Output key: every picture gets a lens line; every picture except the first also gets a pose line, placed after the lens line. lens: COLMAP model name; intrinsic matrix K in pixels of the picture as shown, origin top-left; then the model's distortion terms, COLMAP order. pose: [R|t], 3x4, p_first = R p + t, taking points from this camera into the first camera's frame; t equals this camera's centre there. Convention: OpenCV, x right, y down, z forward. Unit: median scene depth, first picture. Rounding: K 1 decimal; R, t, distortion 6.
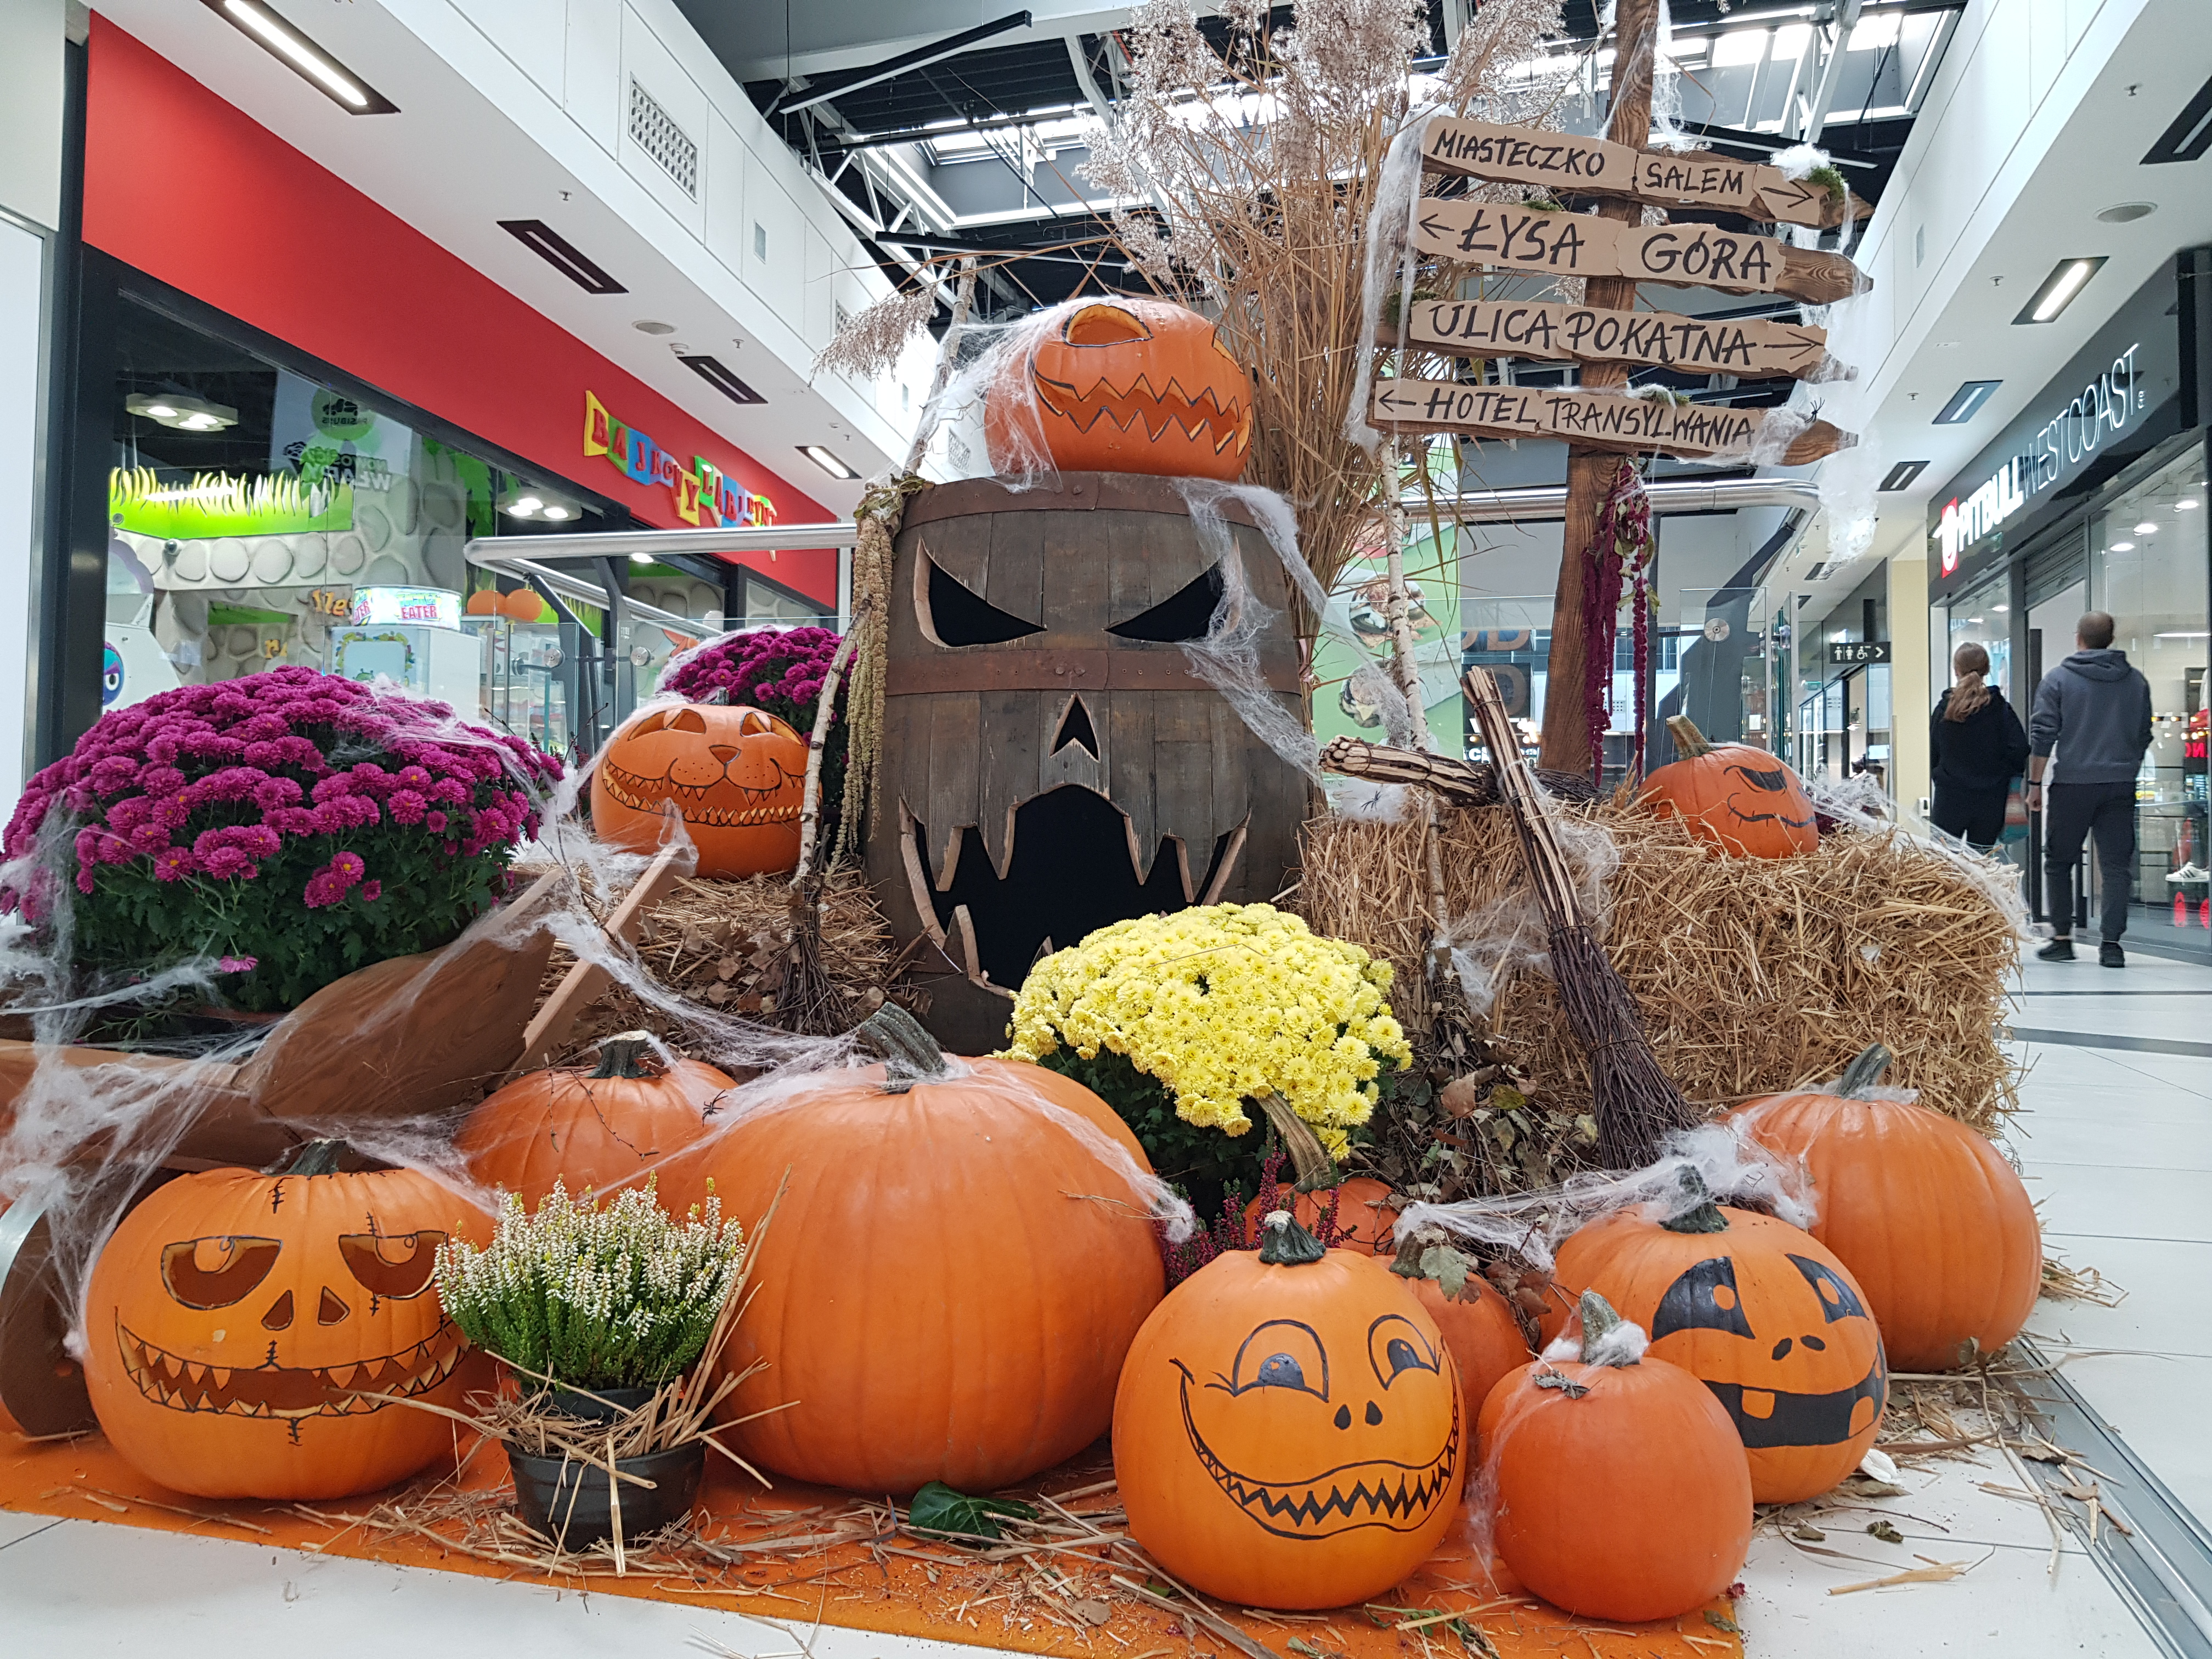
lens RADIAL K [[1719.7, 0, 1096.3], [0, 1719.7, 792.1], [0, 0, 1]] dist [0.051904, -0.088899]
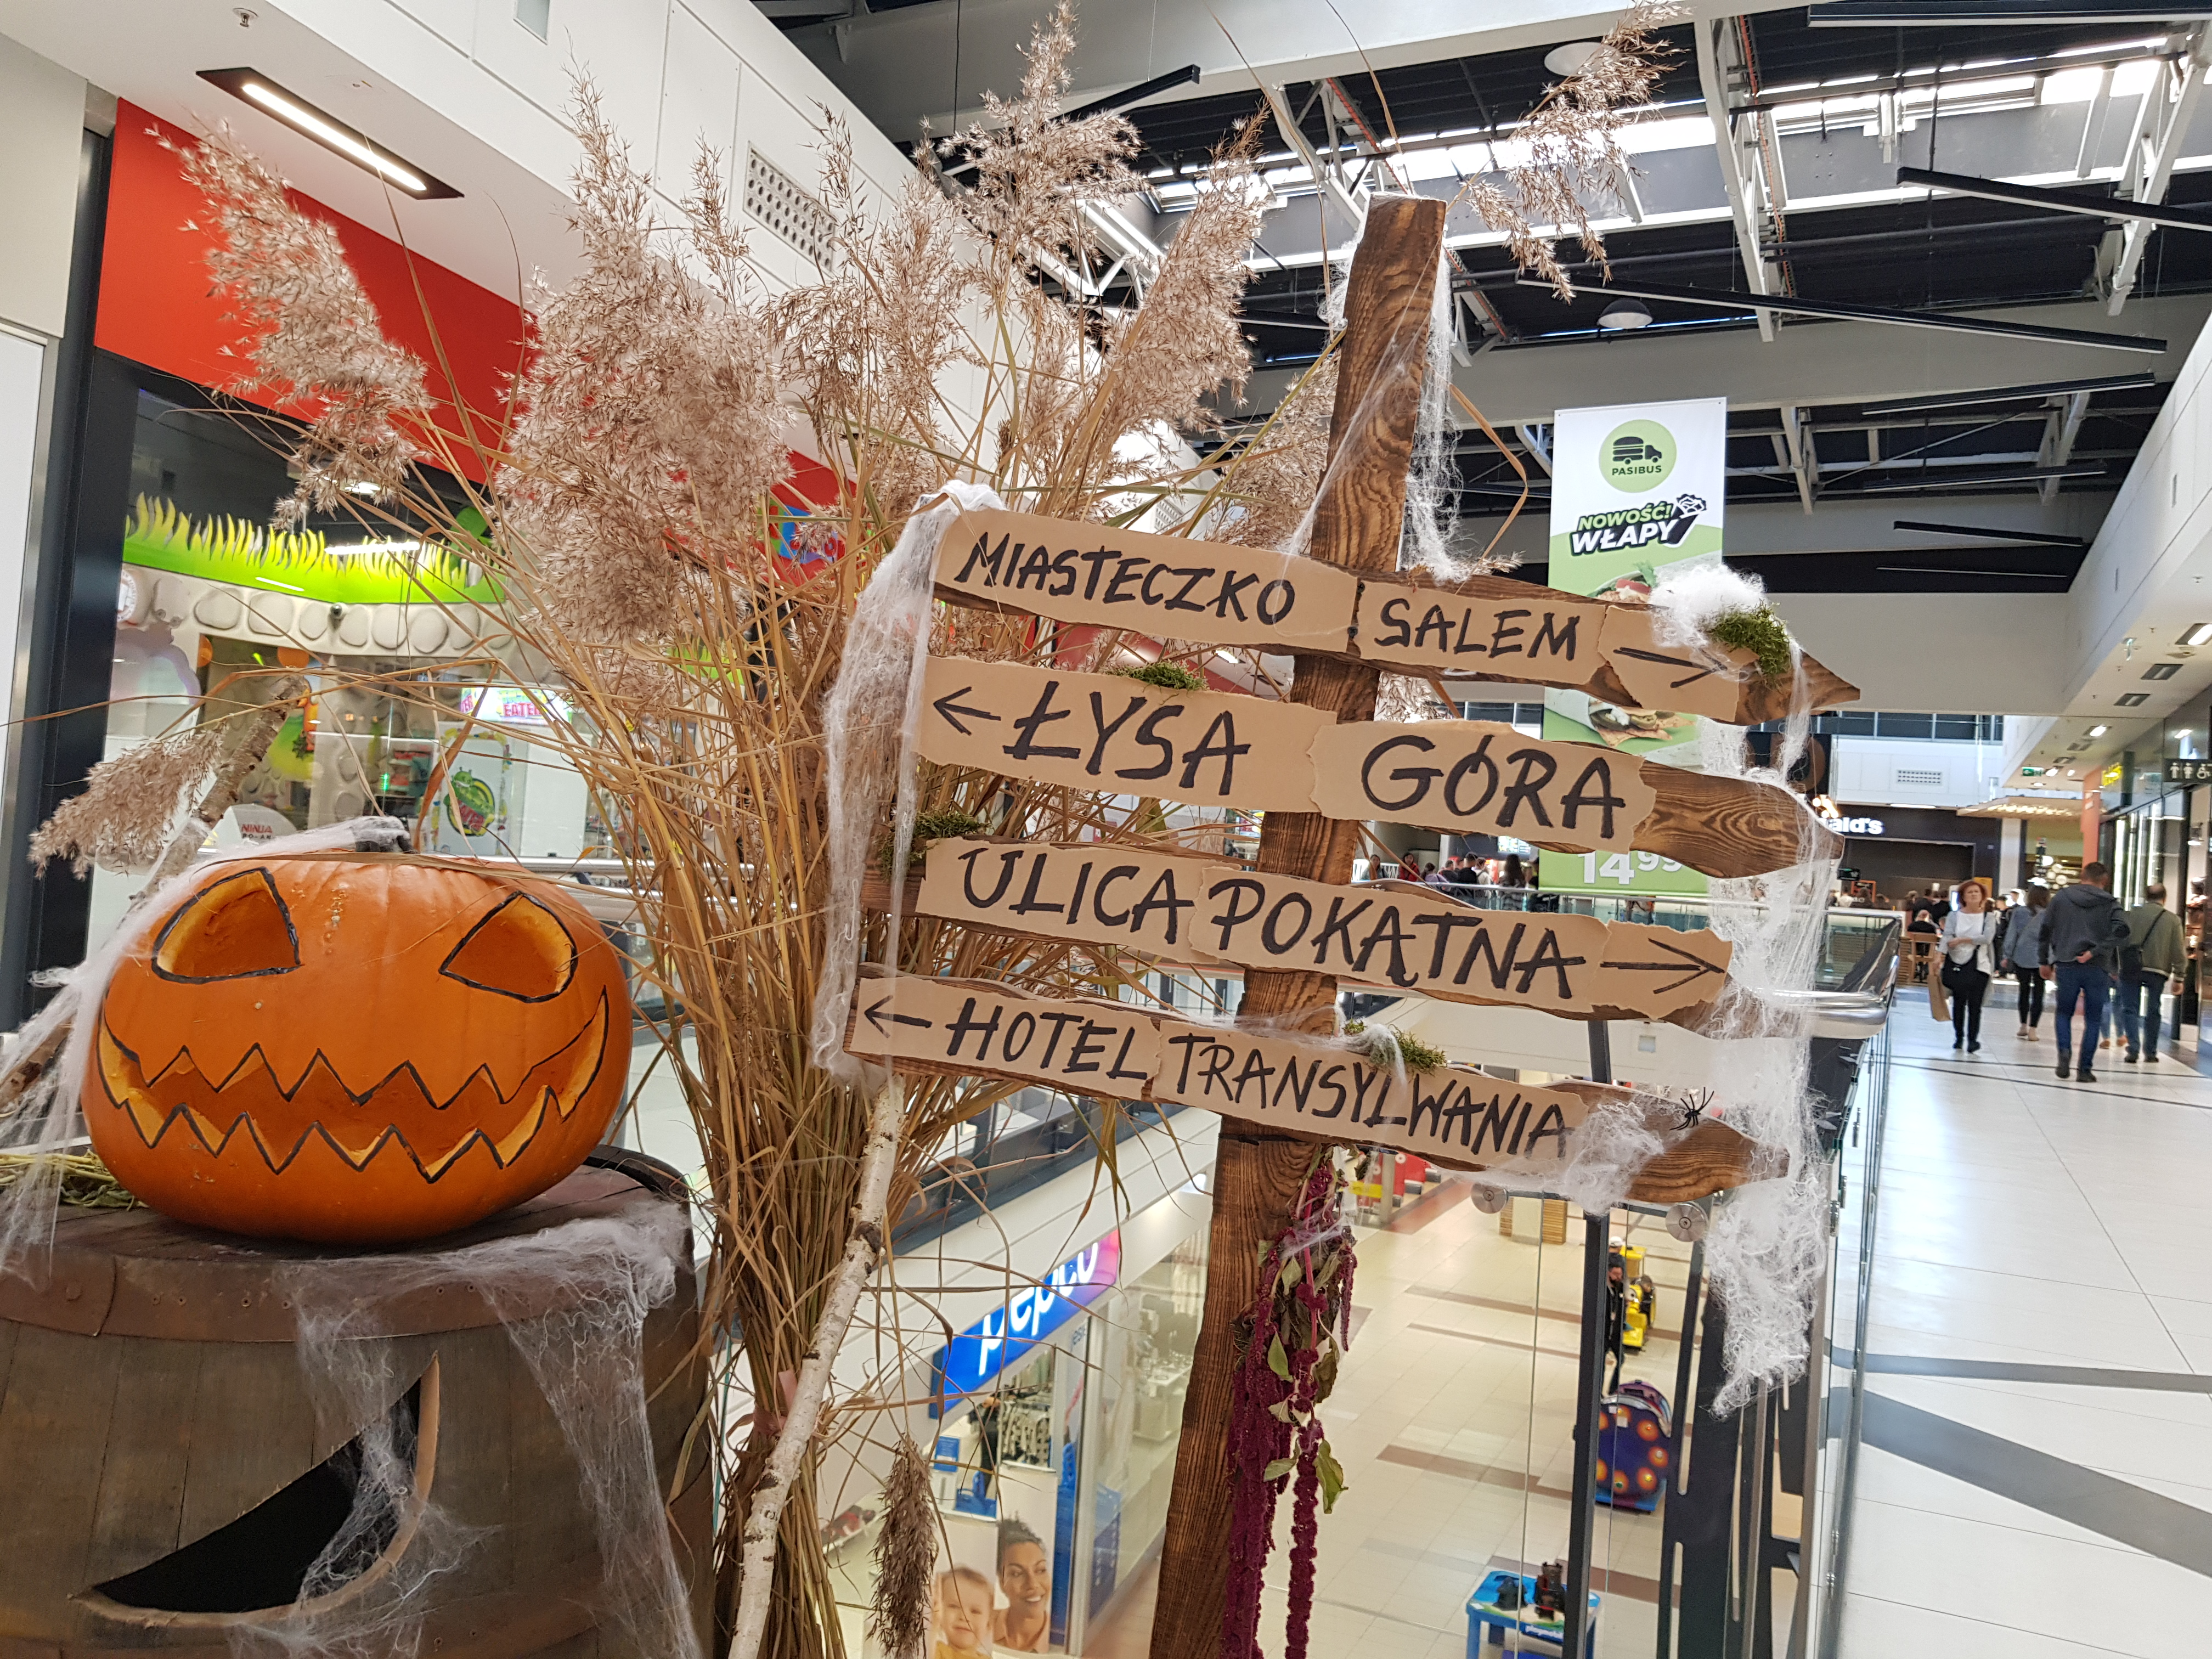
lens RADIAL K [[1719.7, 0, 1116.5], [0, 1719.7, 795.7], [0, 0, 1]] dist [0.051904, -0.088899]
pose [[0.986389, 0.052089, -0.155959, 0.325978], [-0.052843, 0.998603, -0.000688, -0.302568], [0.155705, 0.008920, 0.987763, 0.482988]]
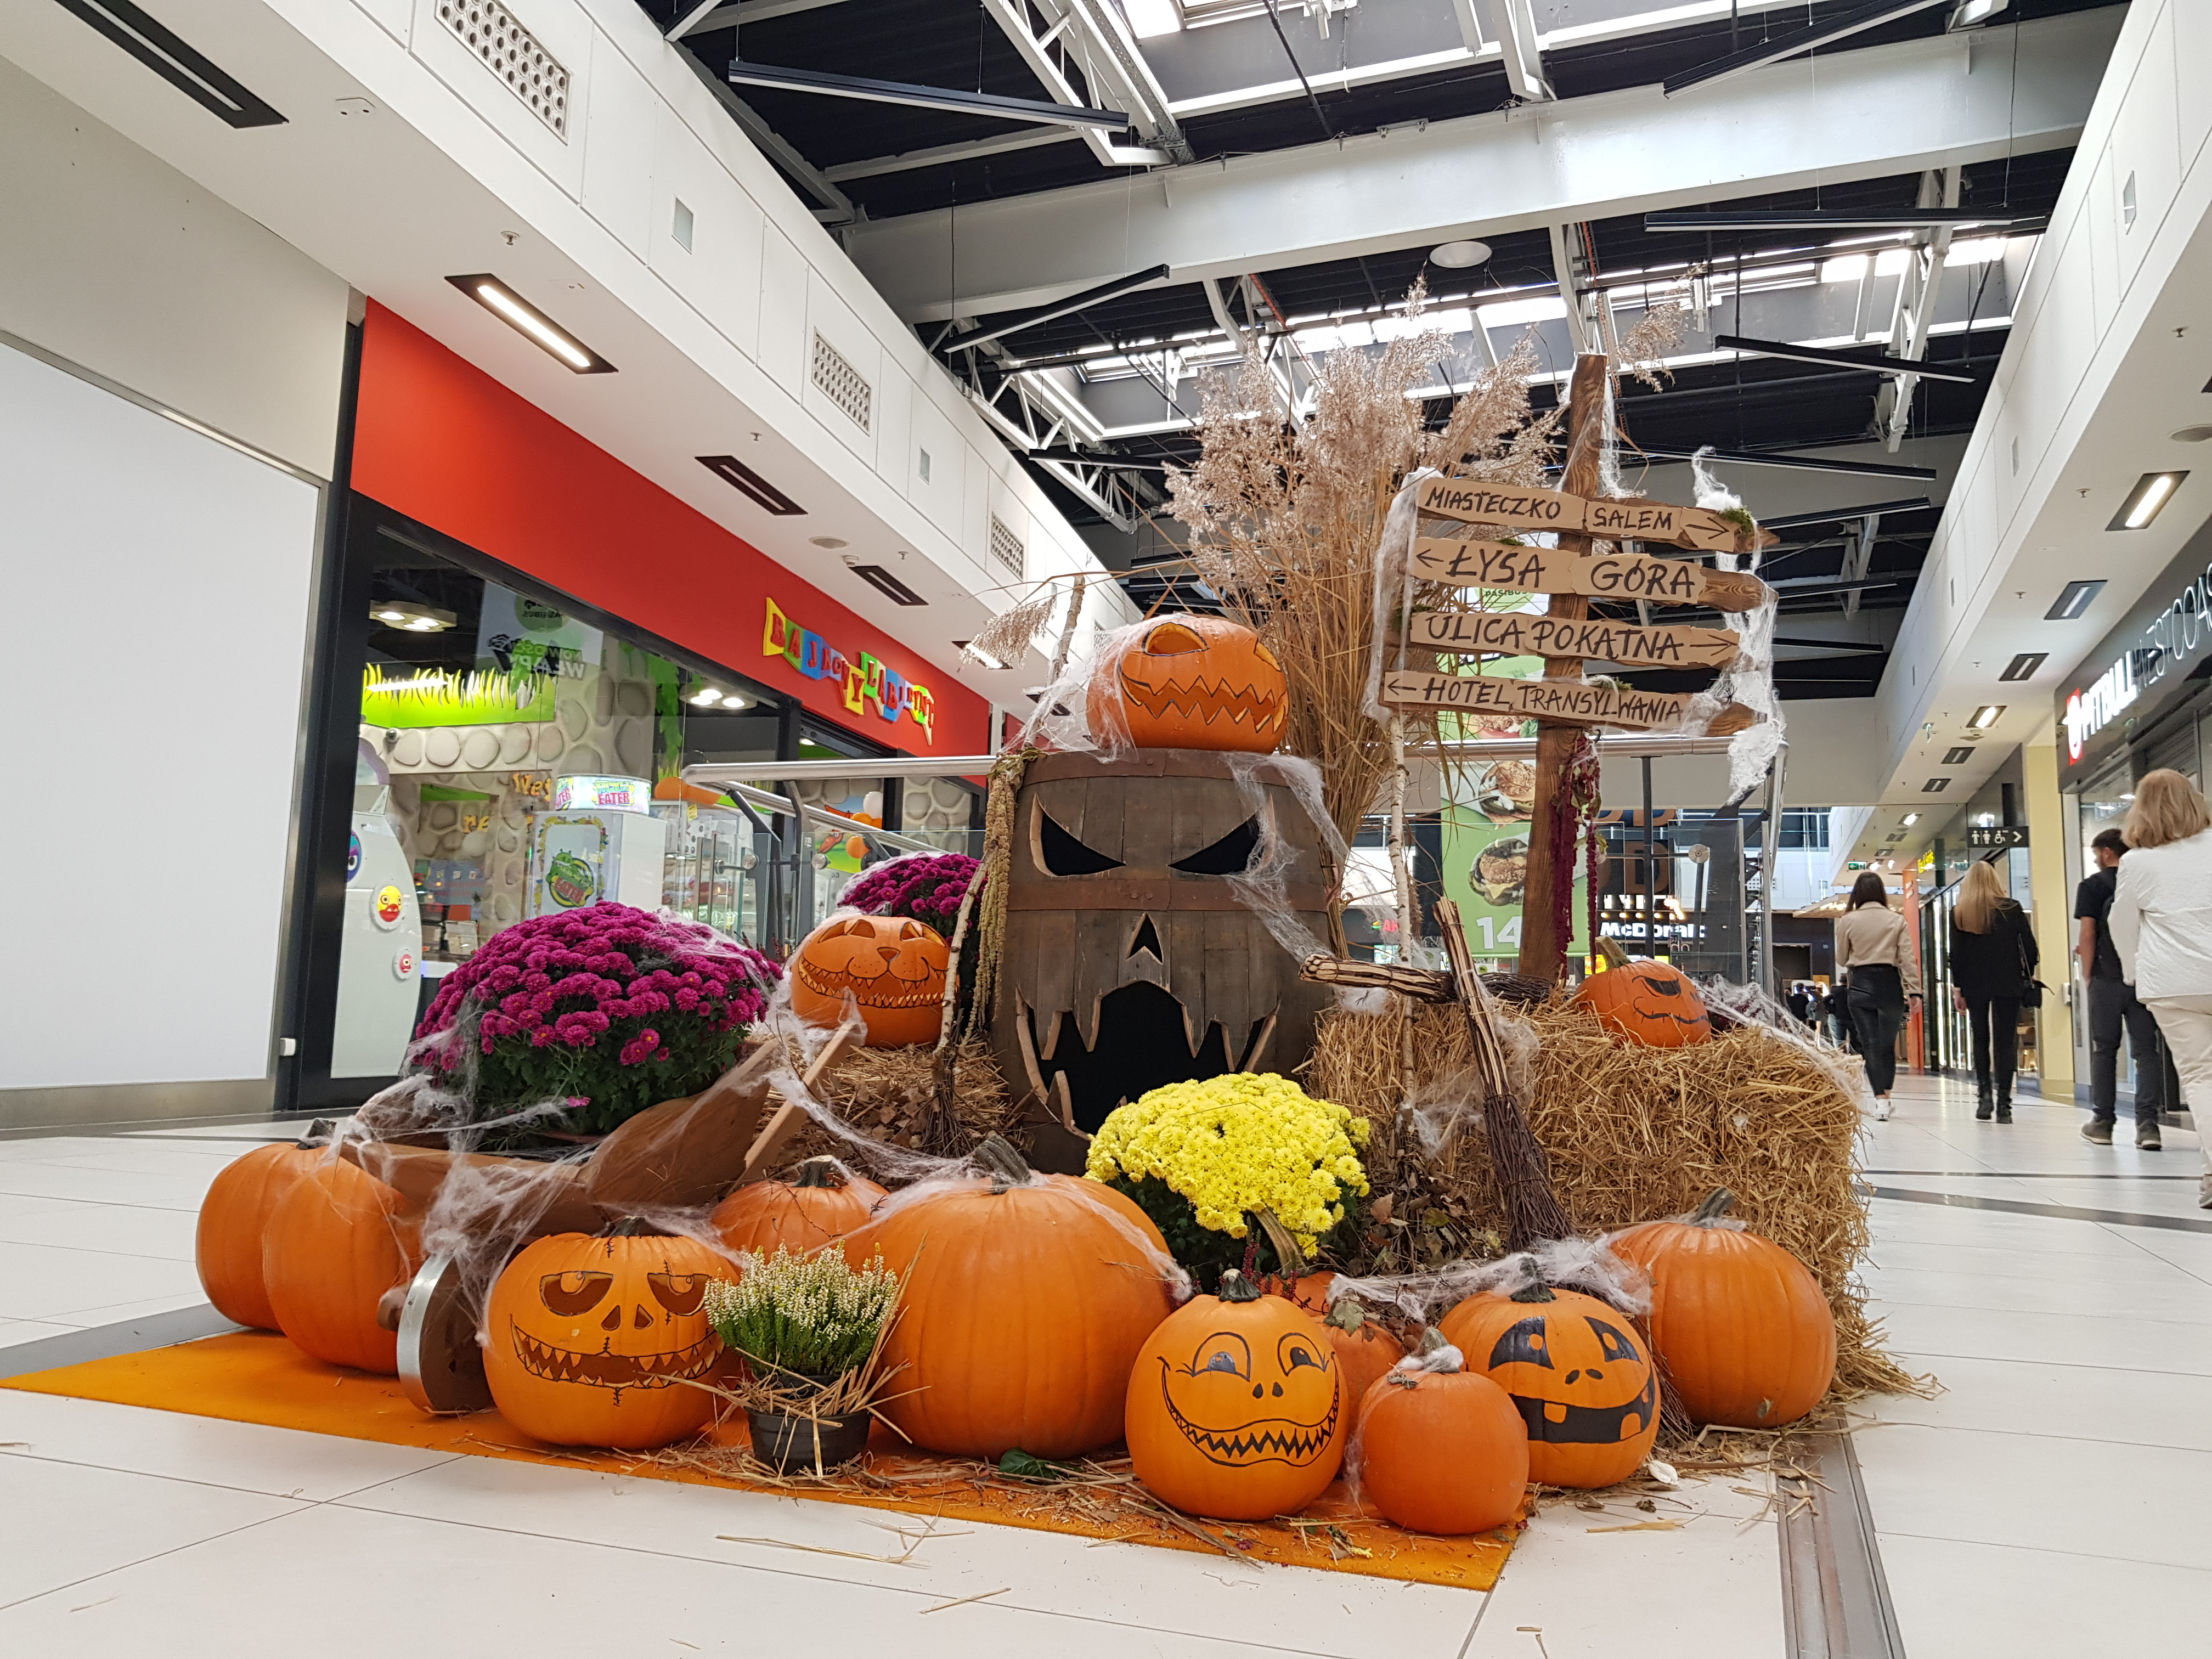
lens RADIAL K [[1719.7, 0, 1106.8], [0, 1719.7, 796.1], [0, 0, 1]] dist [0.051904, -0.088899]
pose [[0.996706, 0.004781, -0.080955, 0.058052], [-0.012462, 0.995434, -0.094638, -0.018734], [0.080133, 0.095336, 0.992215, -0.307074]]
